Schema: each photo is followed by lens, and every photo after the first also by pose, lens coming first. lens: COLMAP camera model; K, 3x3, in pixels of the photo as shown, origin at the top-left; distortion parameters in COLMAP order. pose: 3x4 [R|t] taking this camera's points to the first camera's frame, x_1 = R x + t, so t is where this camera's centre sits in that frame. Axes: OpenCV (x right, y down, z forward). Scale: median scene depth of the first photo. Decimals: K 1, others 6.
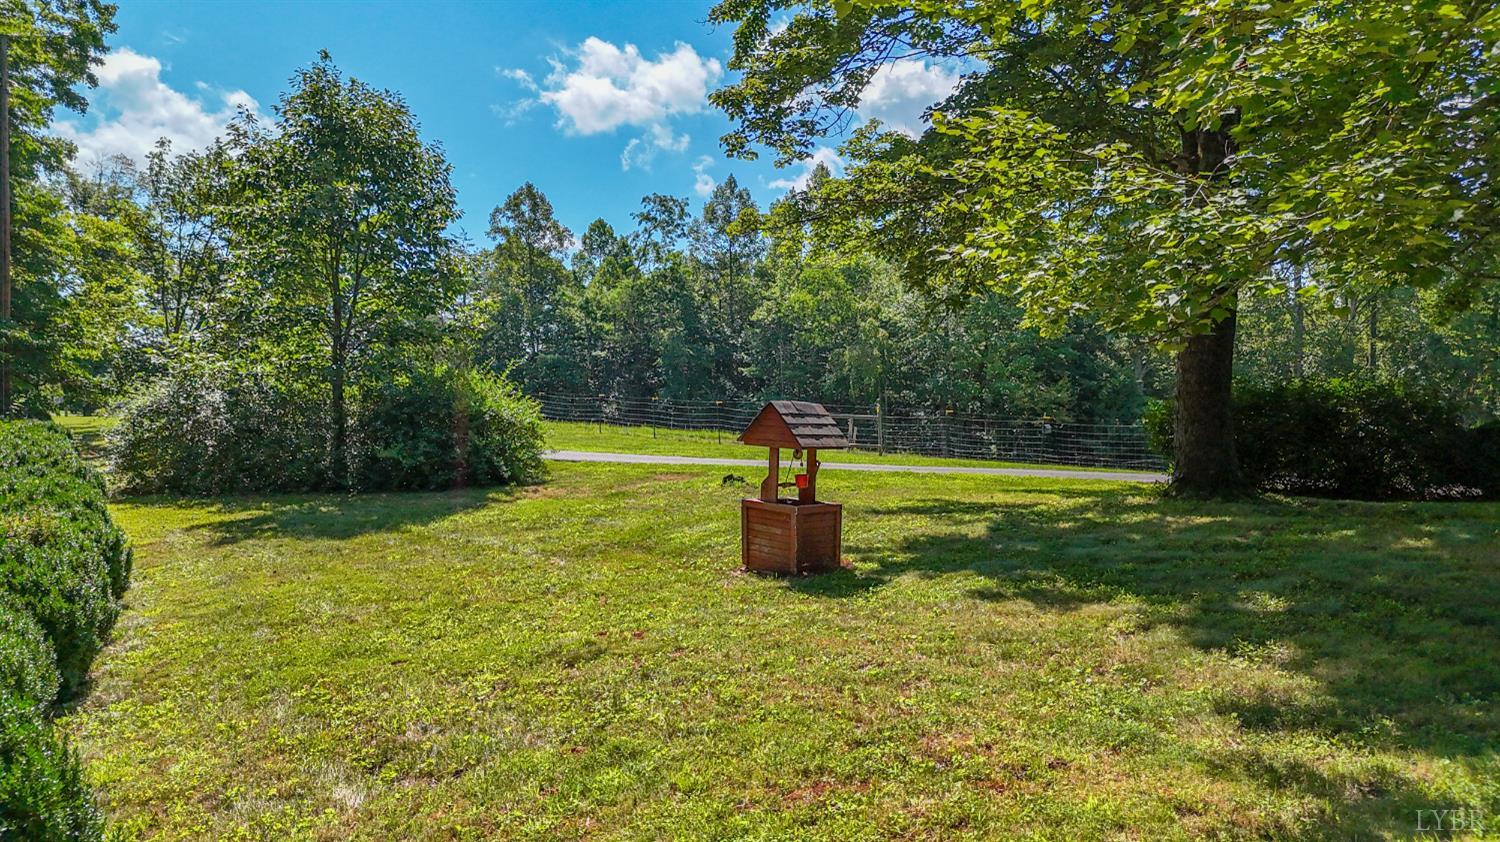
lens RADIAL K [[1114.8, 0, 746.0], [0, 1114.8, 426.8], [0, 0, 1]] dist [0.062471, -0.039871]
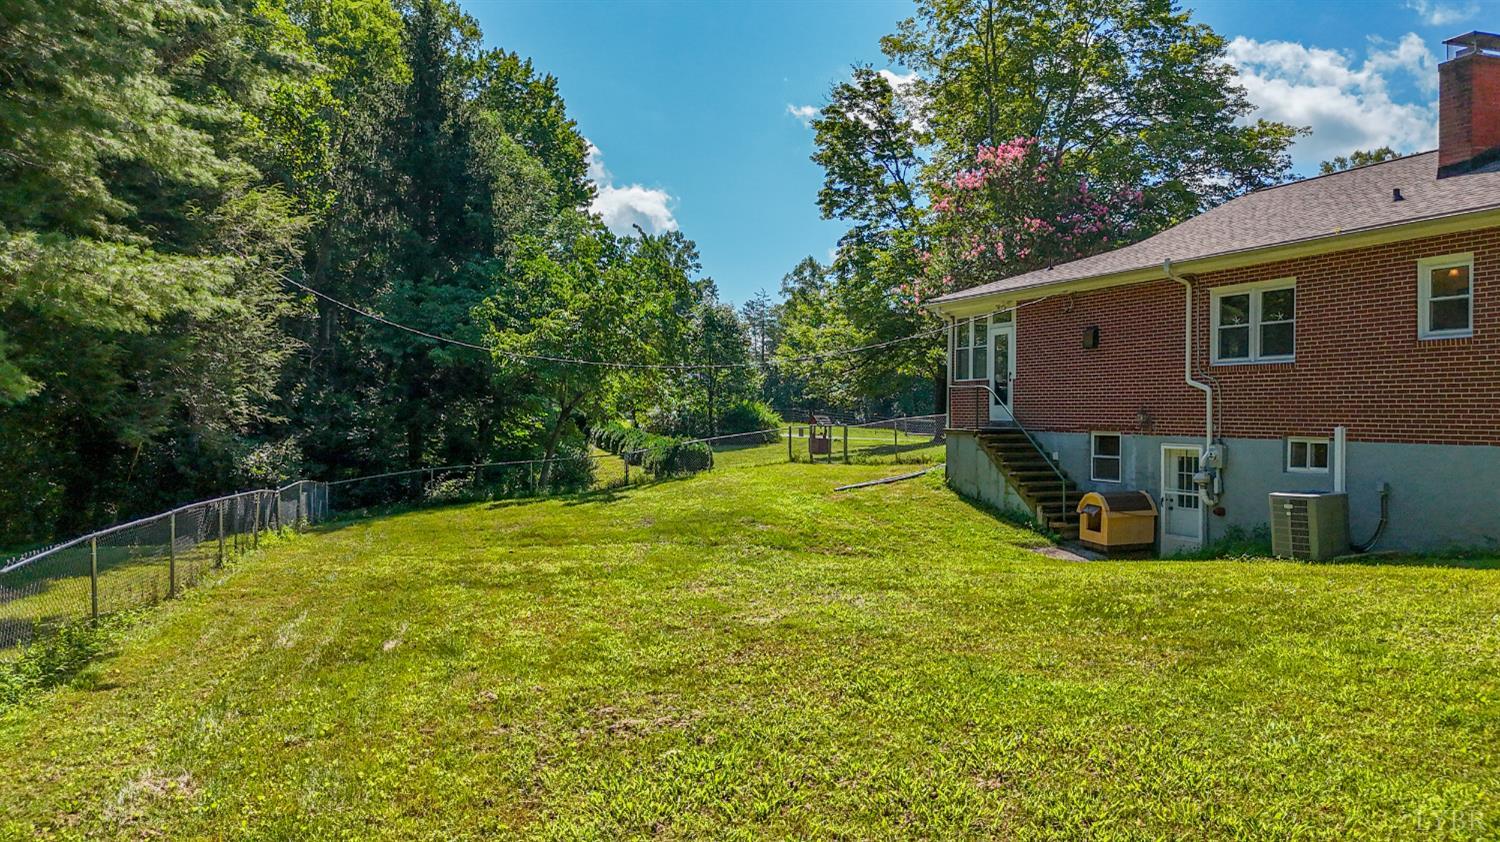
lens RADIAL K [[1114.8, 0, 749.9], [0, 1114.8, 420.9], [0, 0, 1]] dist [0.062471, -0.039871]
pose [[0.965565, 0.014700, -0.259745, 0.415759], [-0.018343, 0.999764, -0.011608, 0.023341], [0.259513, 0.015973, 0.965607, -1.514513]]
